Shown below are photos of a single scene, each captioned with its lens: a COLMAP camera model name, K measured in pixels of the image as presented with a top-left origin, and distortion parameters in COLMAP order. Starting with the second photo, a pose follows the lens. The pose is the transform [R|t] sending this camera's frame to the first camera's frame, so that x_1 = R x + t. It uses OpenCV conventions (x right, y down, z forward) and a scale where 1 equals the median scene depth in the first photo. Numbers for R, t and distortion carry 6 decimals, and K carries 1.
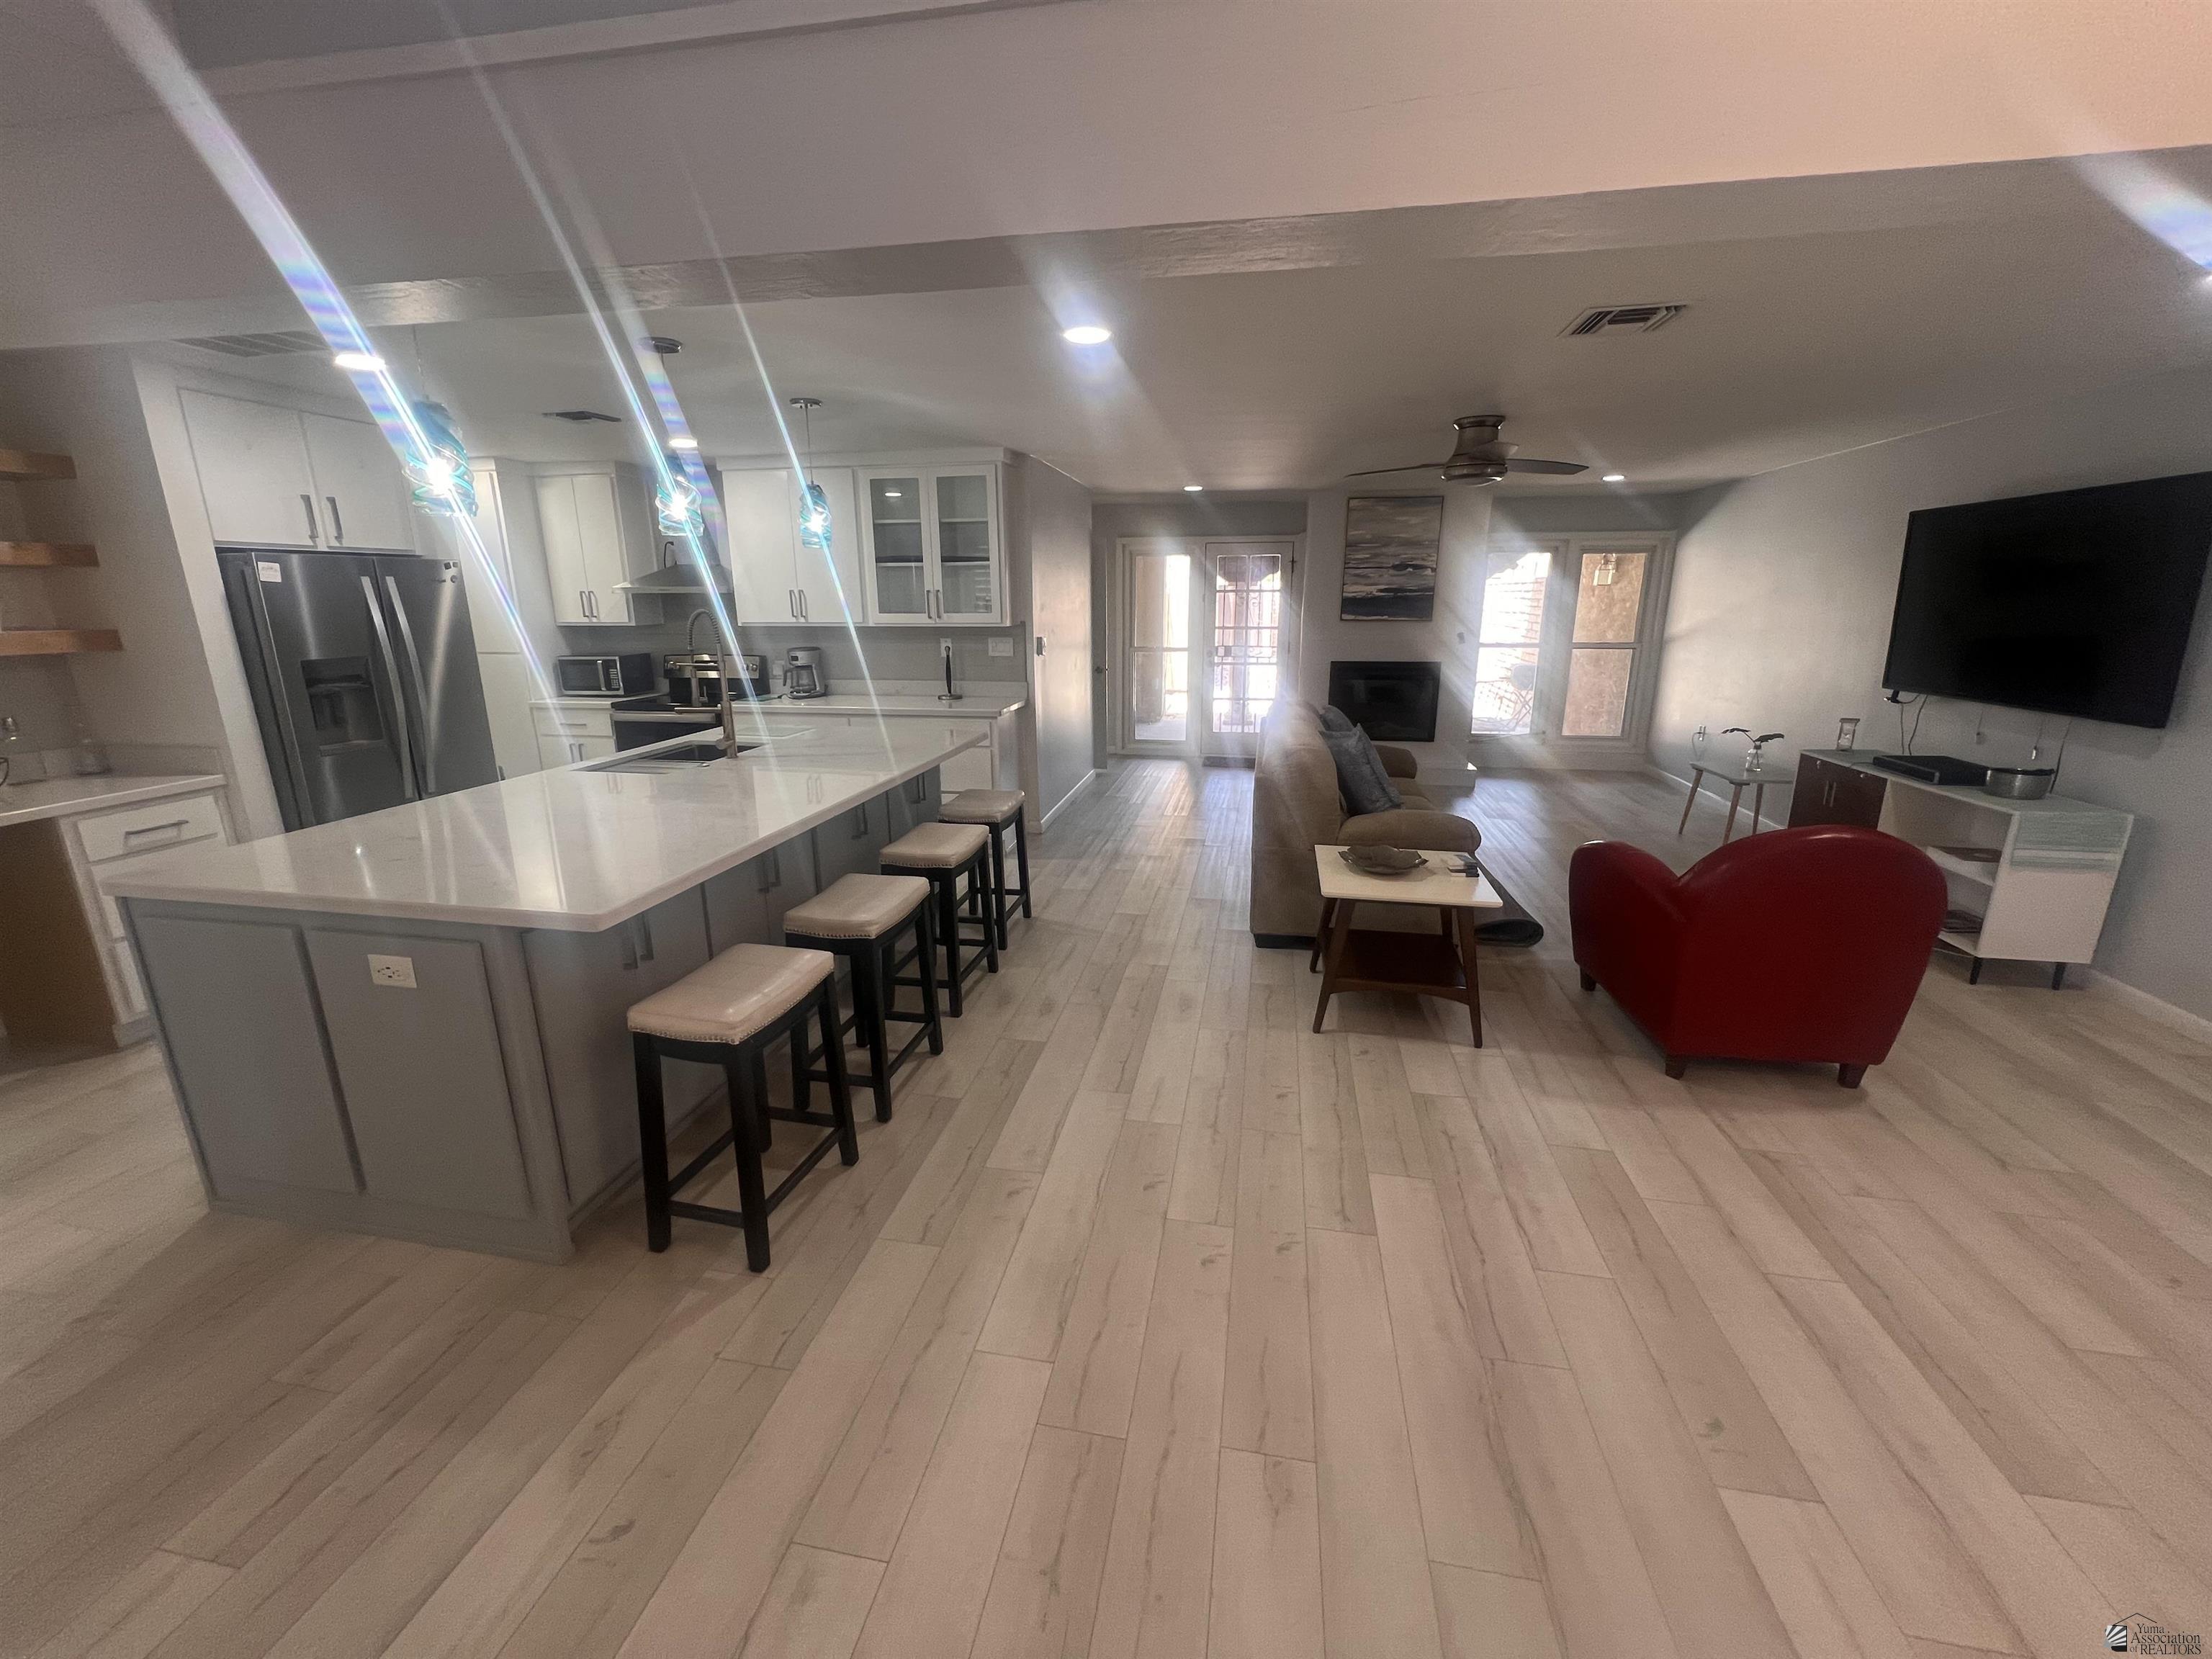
lens RADIAL K [[886.5, 0, 1103.0], [0, 886.5, 825.4], [0, 0, 1]] dist [-0.003220, 0.000704]
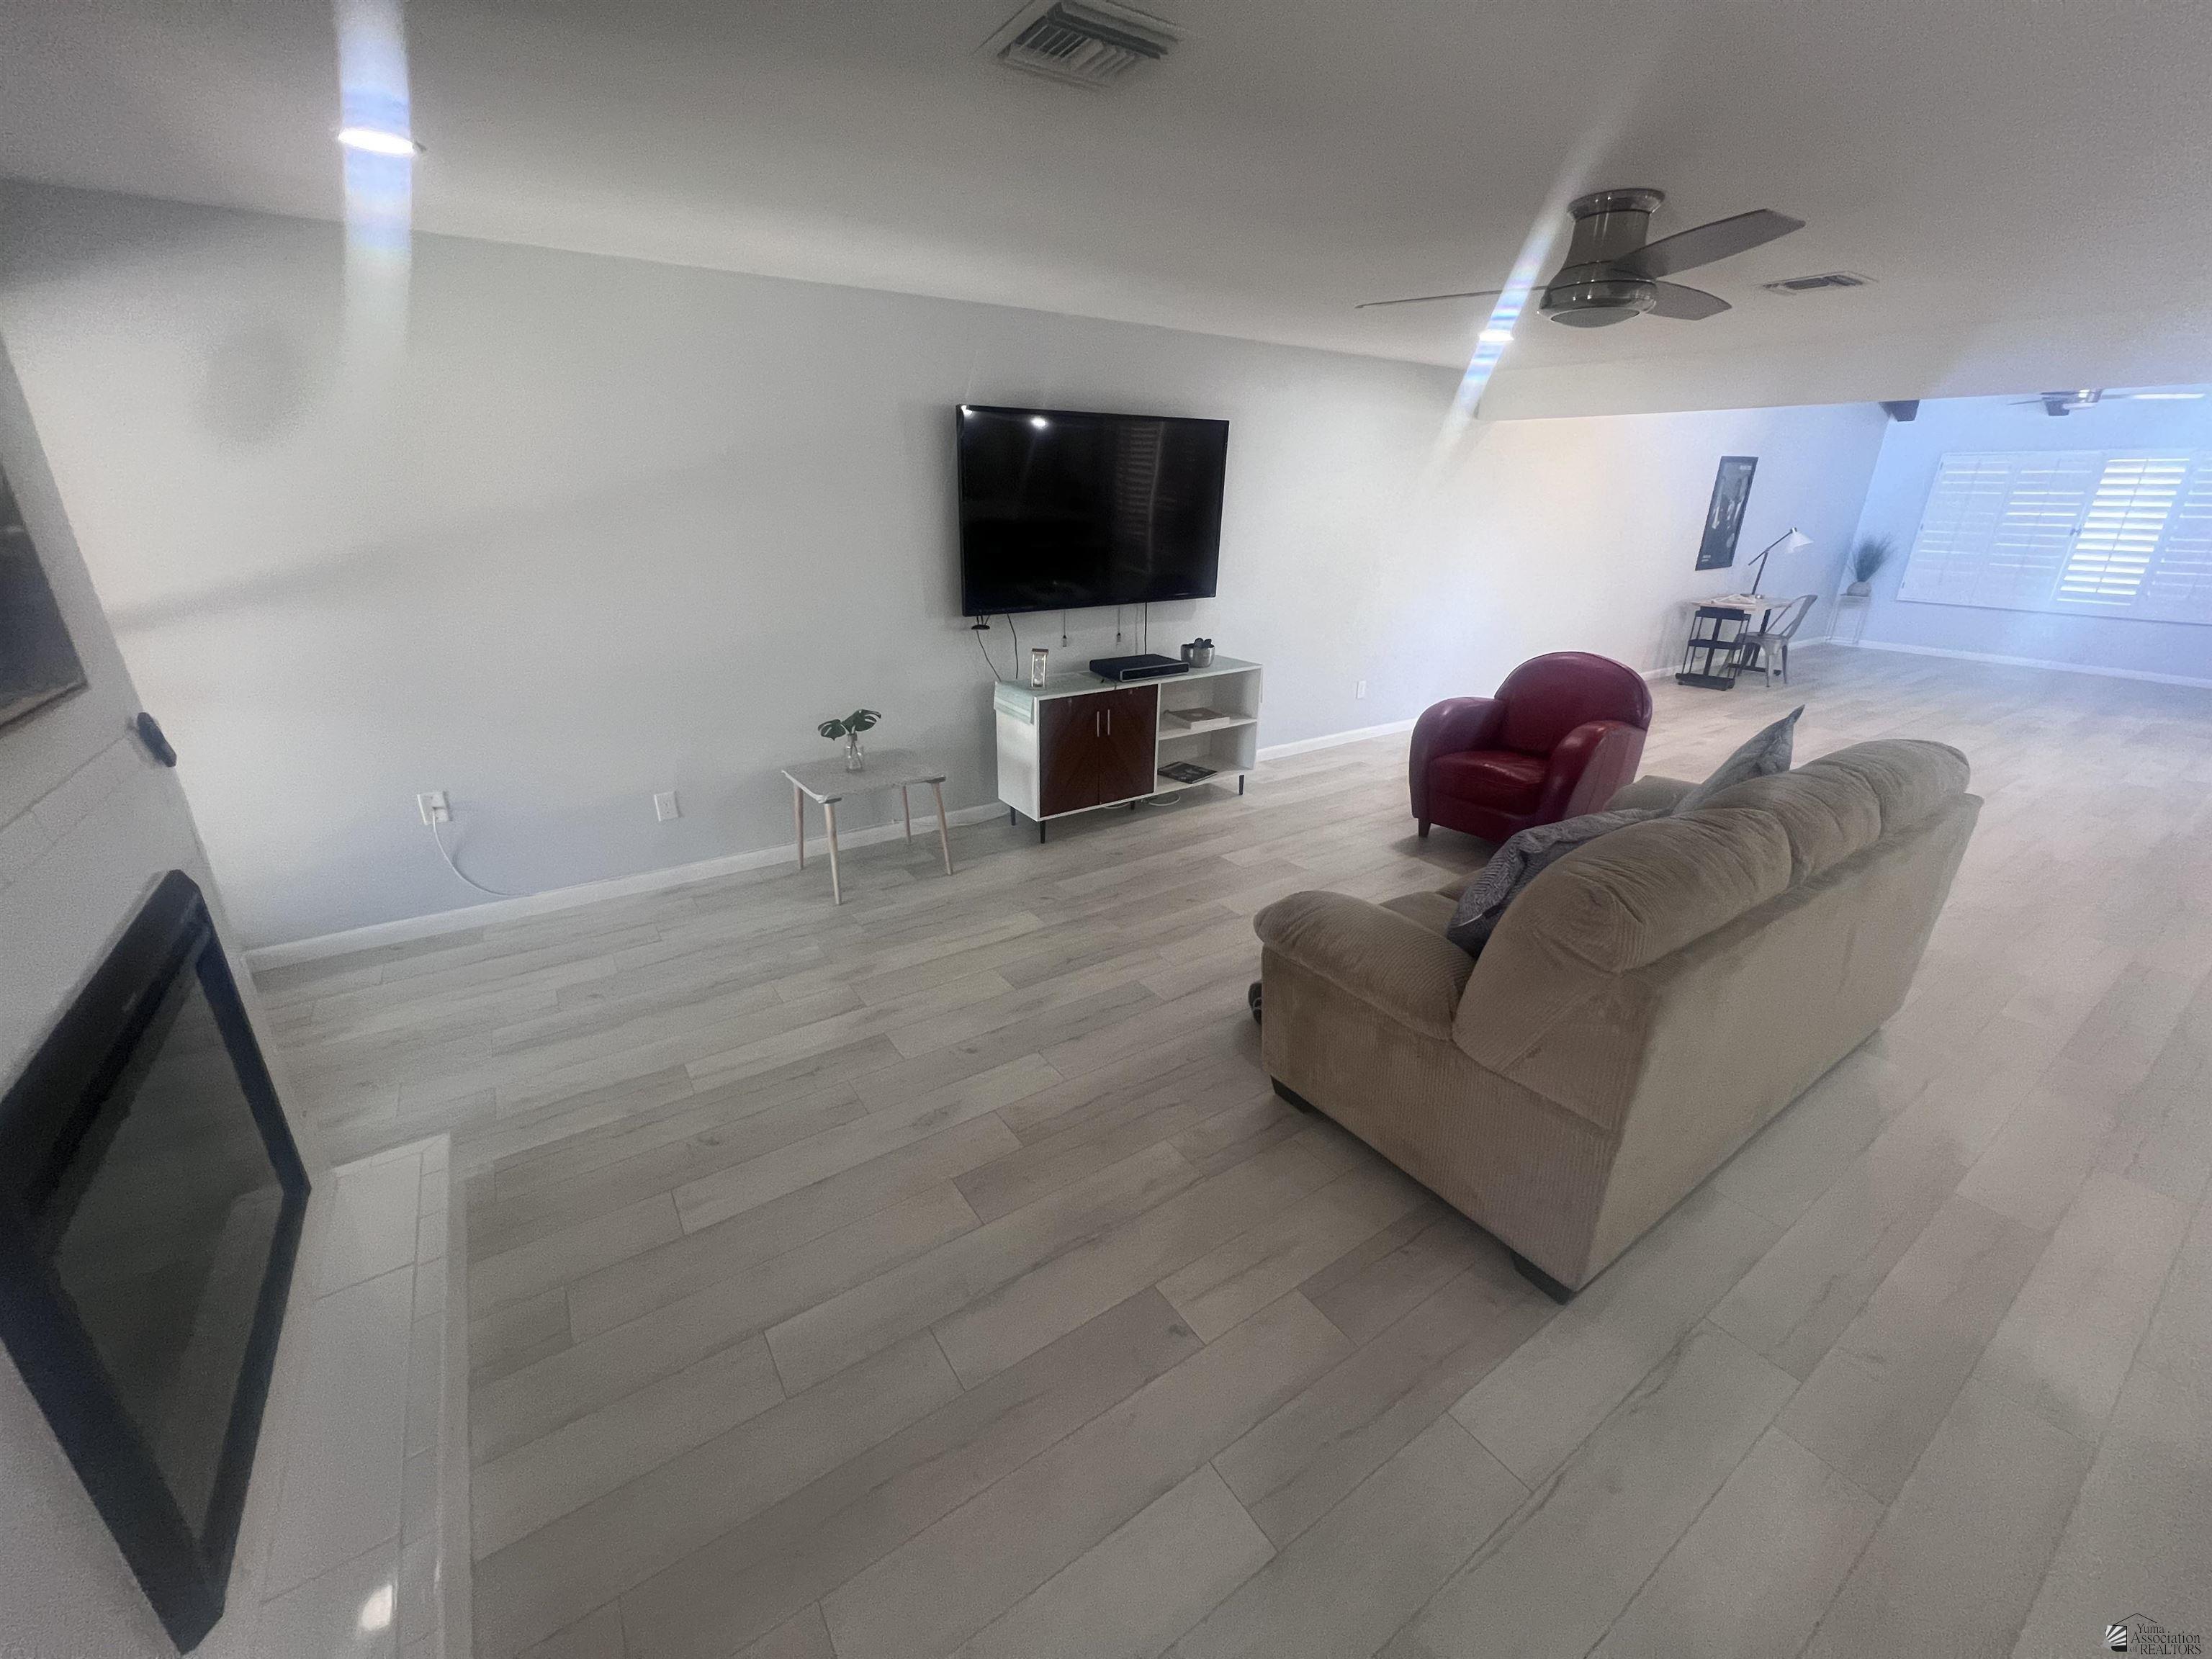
lens RADIAL K [[883.6, 0, 1104.9], [0, 883.6, 822.9], [0, 0, 1]] dist [-0.002140, 0.000779]
pose [[-0.706952, -0.249048, 0.661963, 0.134487], [0.174277, 0.845750, 0.504316, -0.345478], [-0.685454, 0.471892, -0.554501, 1.284508]]
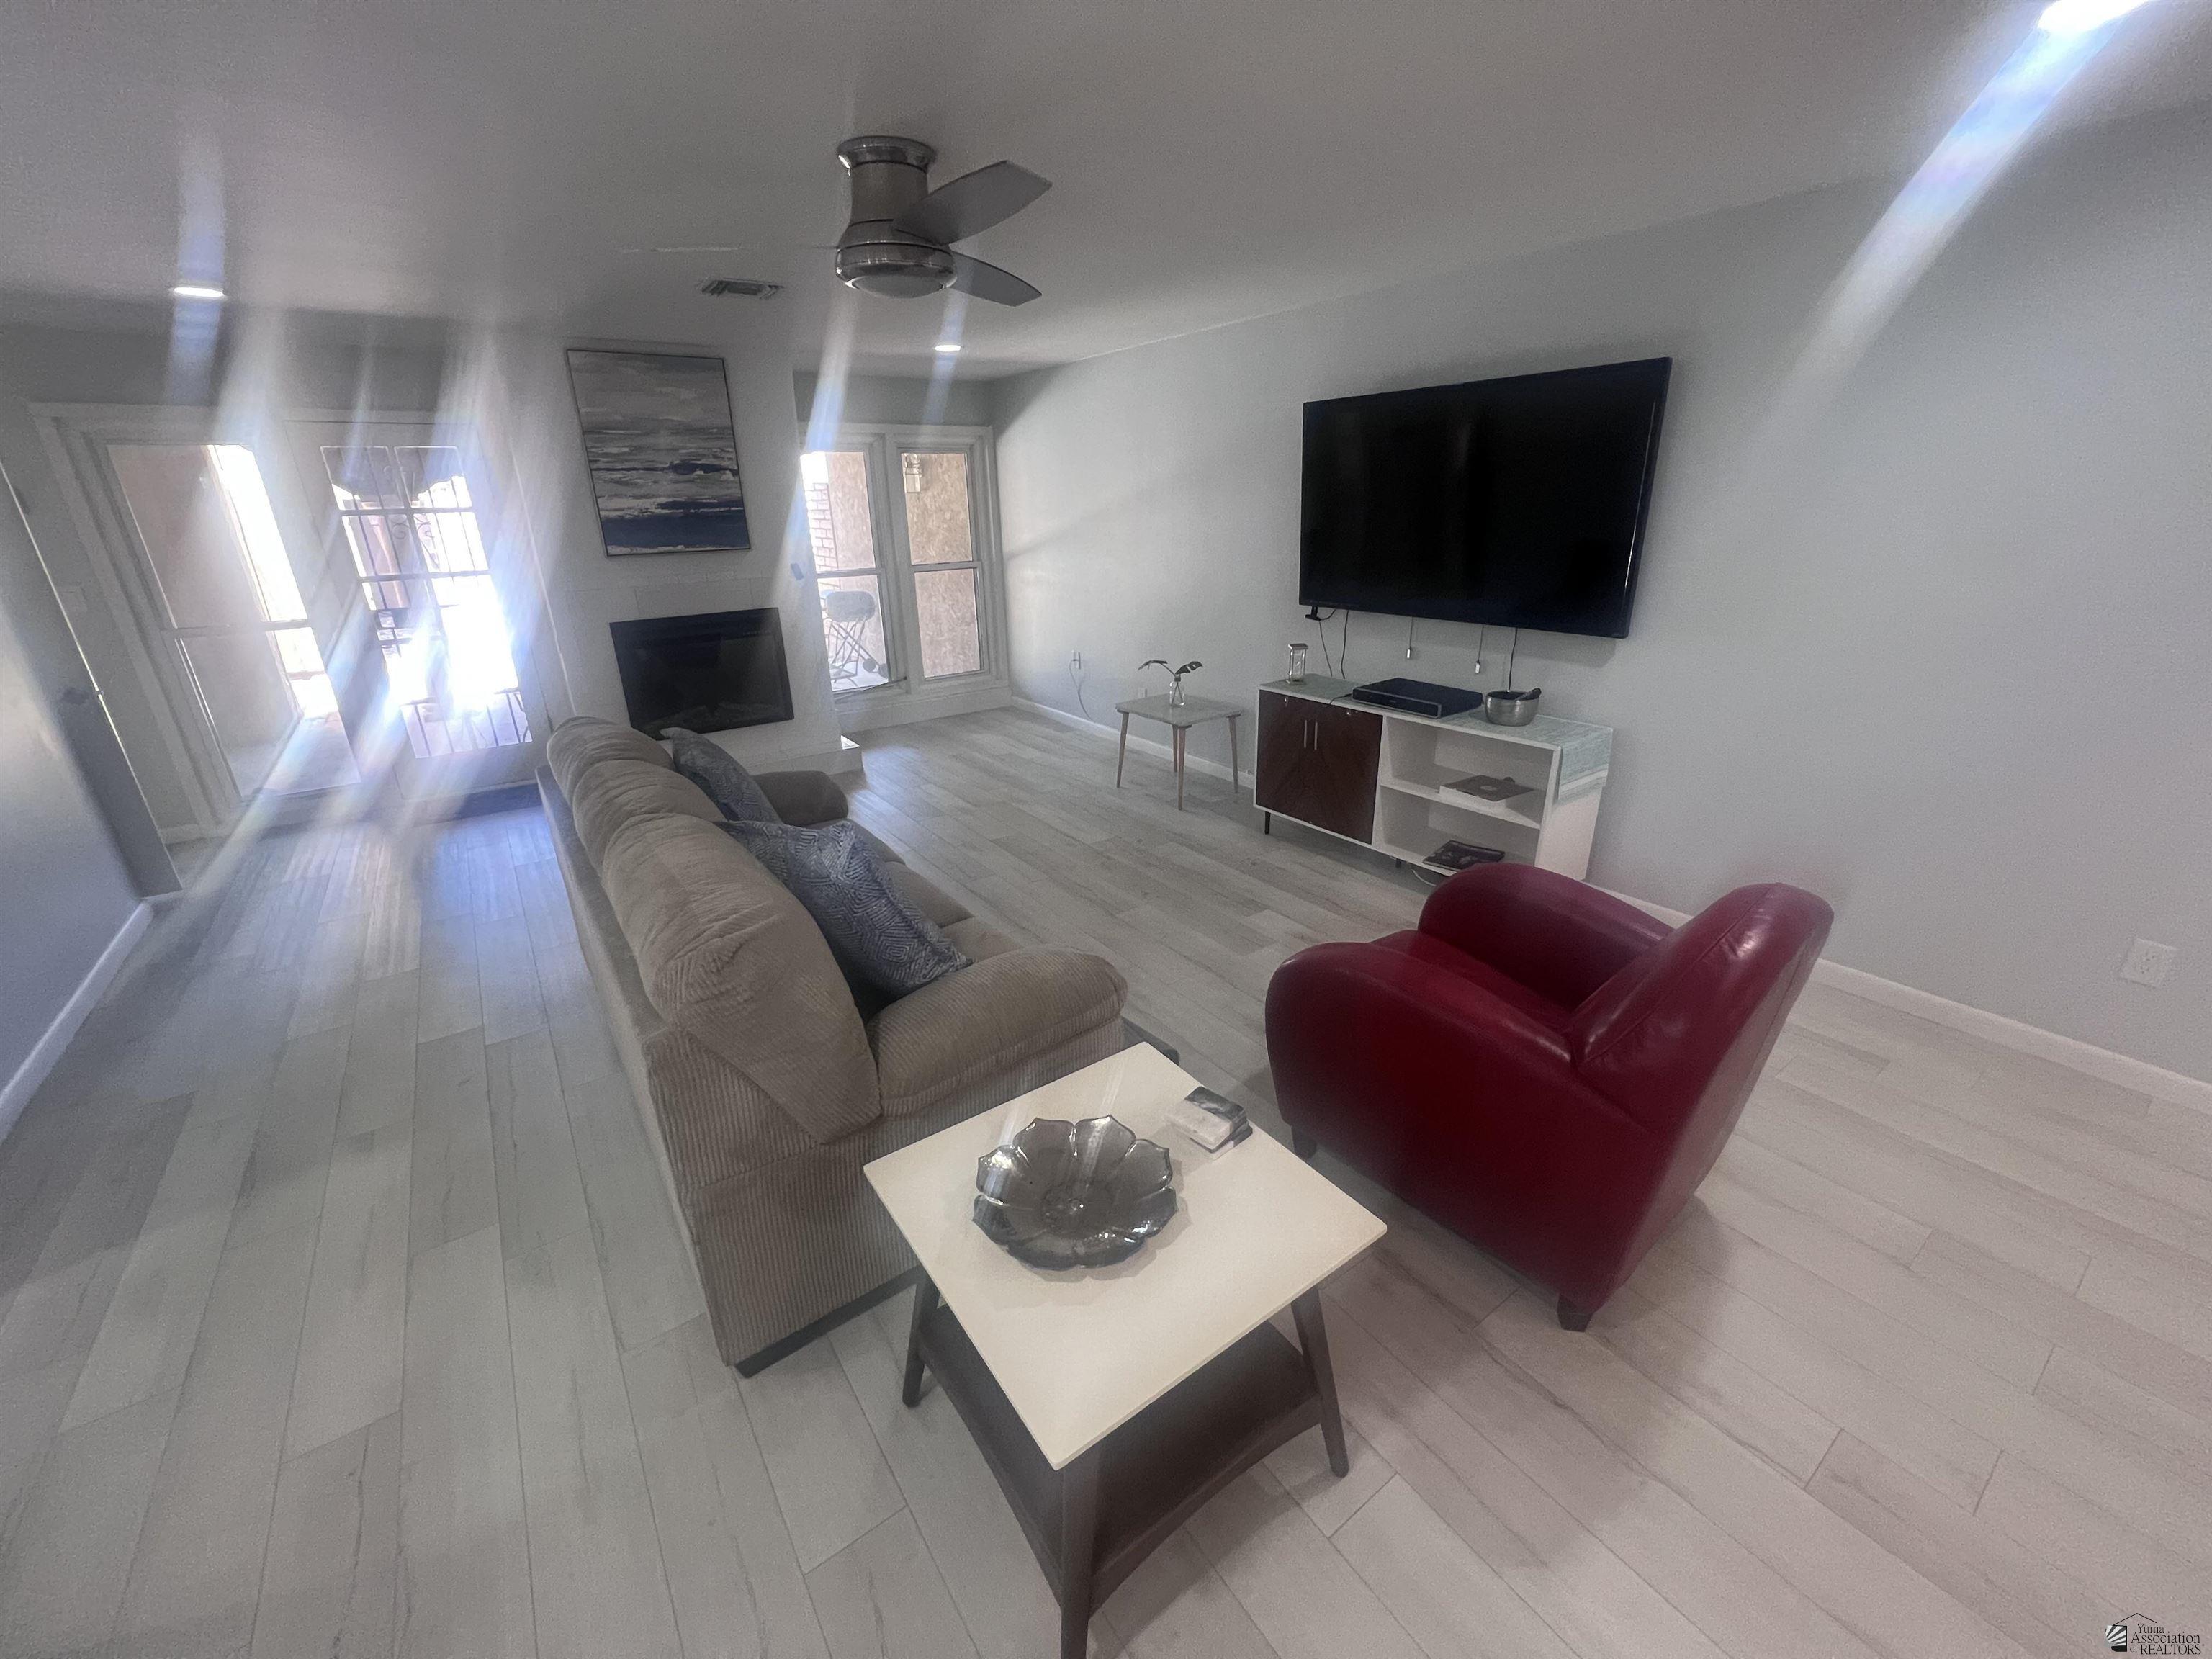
lens RADIAL K [[883.6, 0, 1101.3], [0, 883.6, 827.8], [0, 0, 1]] dist [-0.002140, 0.000779]
pose [[0.693988, -0.264931, 0.669471, 0.056646], [0.199988, 0.964180, 0.174246, -0.115226], [-0.691654, 0.012961, 0.722113, 0.419704]]
